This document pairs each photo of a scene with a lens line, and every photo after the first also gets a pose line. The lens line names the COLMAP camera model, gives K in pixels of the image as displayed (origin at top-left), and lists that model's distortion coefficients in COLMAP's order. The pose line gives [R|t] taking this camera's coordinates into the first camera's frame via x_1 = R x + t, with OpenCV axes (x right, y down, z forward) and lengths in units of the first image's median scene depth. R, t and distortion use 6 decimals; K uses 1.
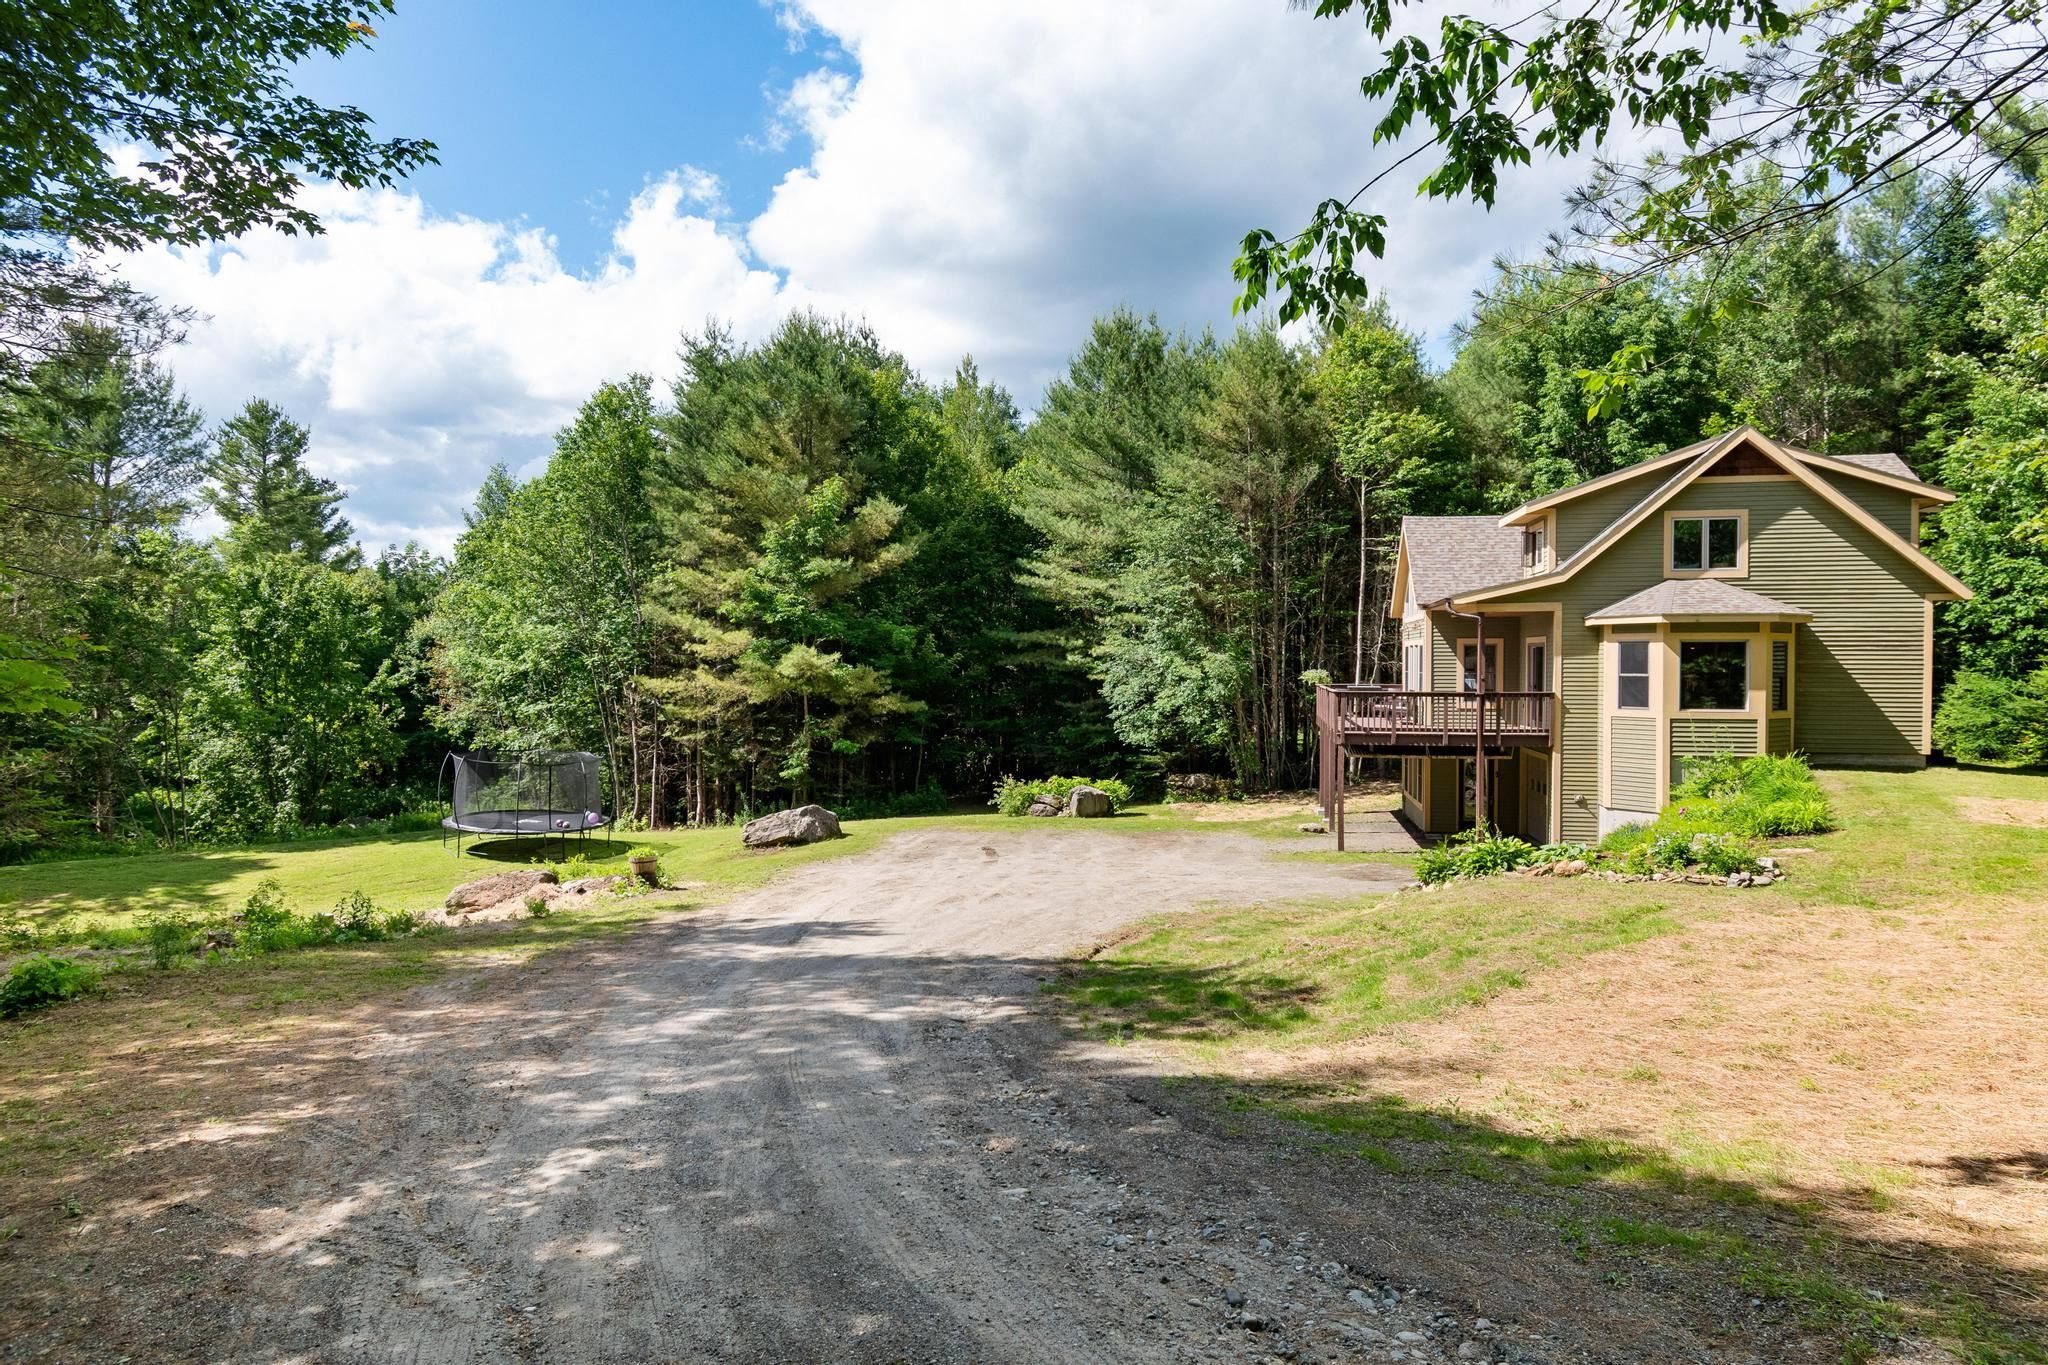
lens RADIAL K [[1224.6, 0, 1025.3], [0, 1224.6, 685.6], [0, 0, 1]] dist [-0.000169, -0.000768]
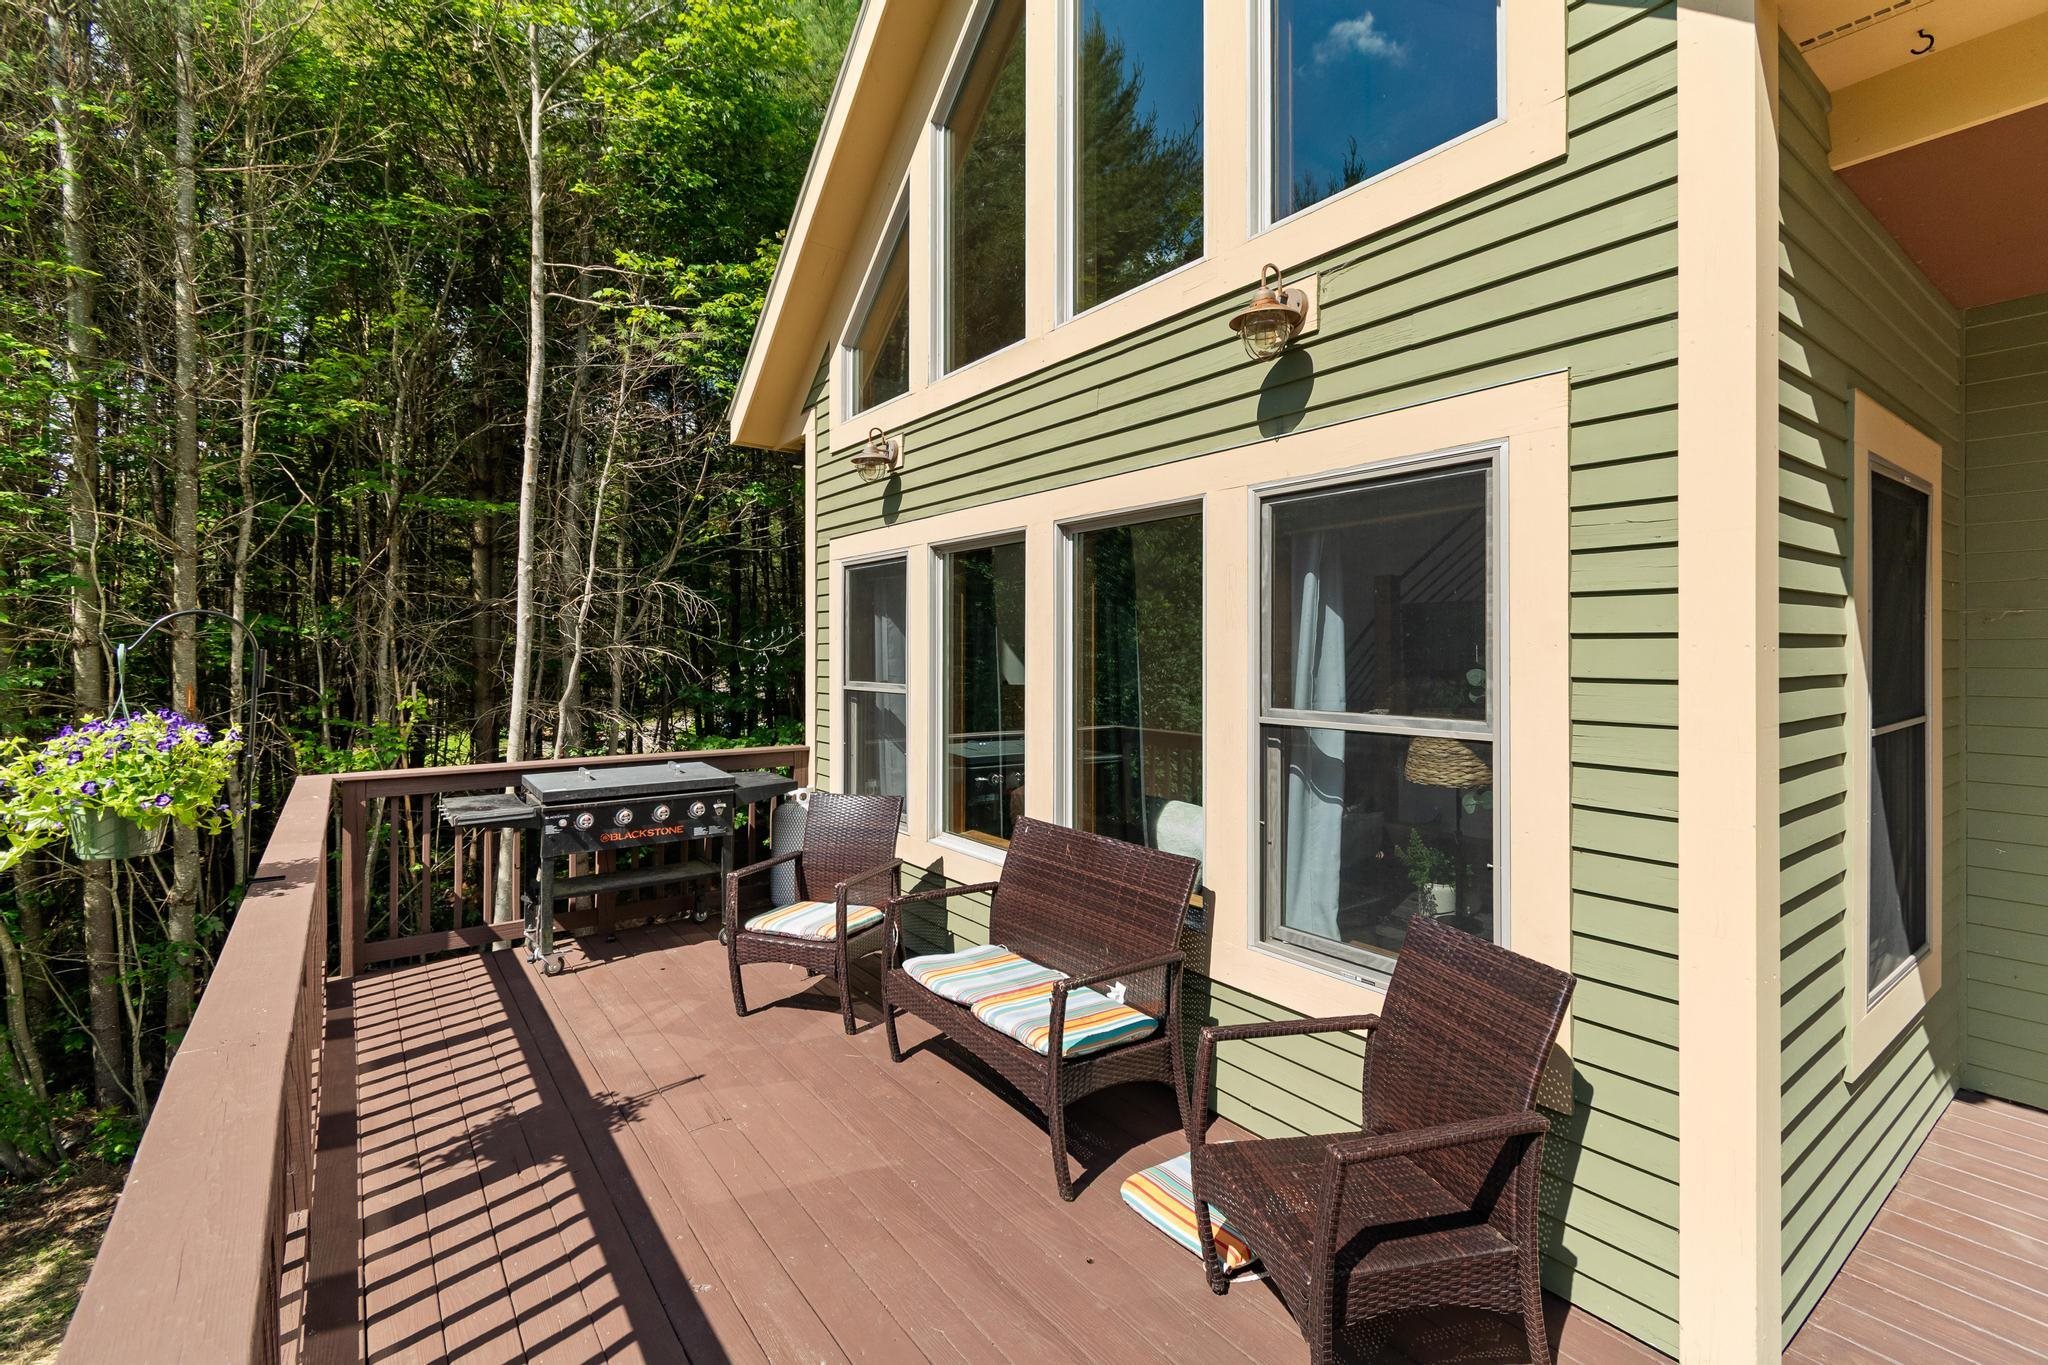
lens RADIAL K [[918.6, 0, 1032.9], [0, 918.6, 646.8], [0, 0, 1]] dist [0.000815, -0.000786]
pose [[0.676470, 0.002324, 0.736466, 0.285144], [0.015161, 0.999739, -0.017081, -0.019197], [-0.736314, 0.022720, 0.676259, 1.137262]]
